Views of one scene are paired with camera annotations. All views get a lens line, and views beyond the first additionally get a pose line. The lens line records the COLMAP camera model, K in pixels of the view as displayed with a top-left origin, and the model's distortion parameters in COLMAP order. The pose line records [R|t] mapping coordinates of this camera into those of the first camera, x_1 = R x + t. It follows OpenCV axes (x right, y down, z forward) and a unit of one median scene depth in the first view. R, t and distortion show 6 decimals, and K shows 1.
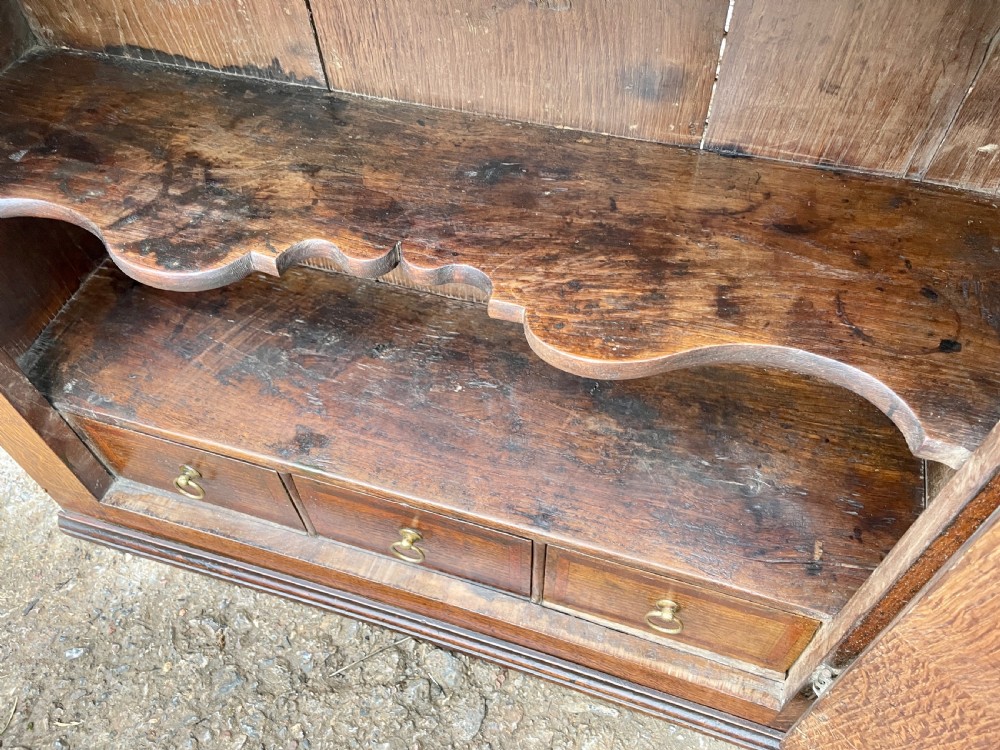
lens RADIAL K [[762.6, 0, 502.5], [0, 762.6, 361.0], [0, 0, 1]] dist [0.077520, -0.106254]
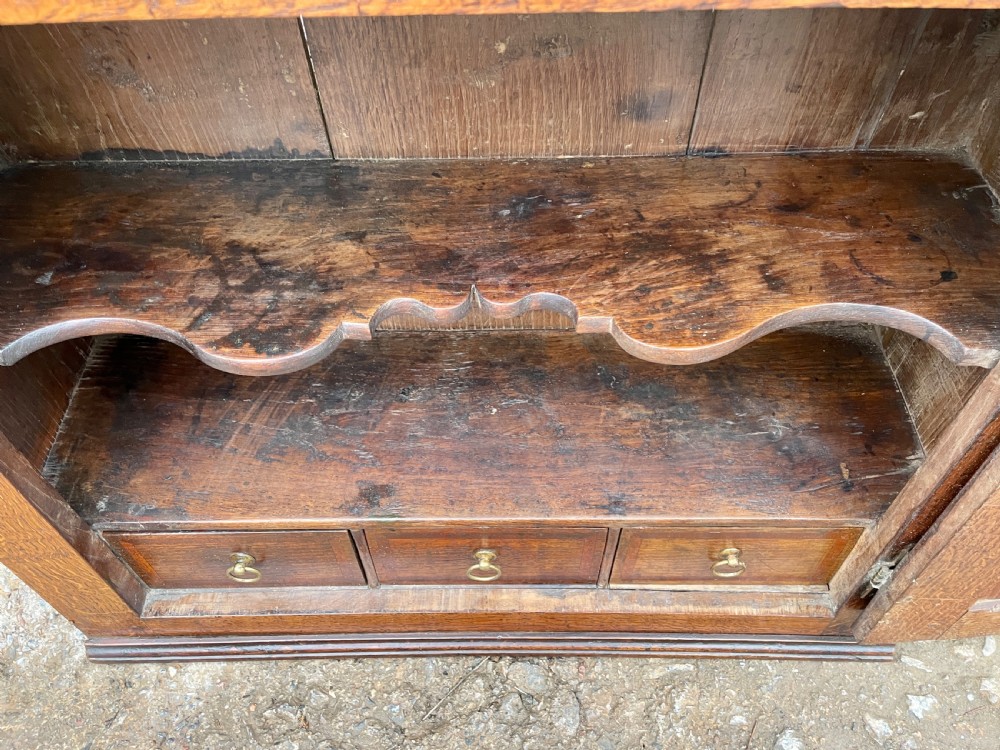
lens RADIAL K [[762.6, 0, 503.7], [0, 762.6, 364.4], [0, 0, 1]] dist [0.077520, -0.106254]
pose [[0.951970, -0.222918, 0.209905, -0.274796], [0.228247, 0.973602, -0.001195, -0.027231], [-0.204097, 0.049048, 0.977721, -0.049664]]
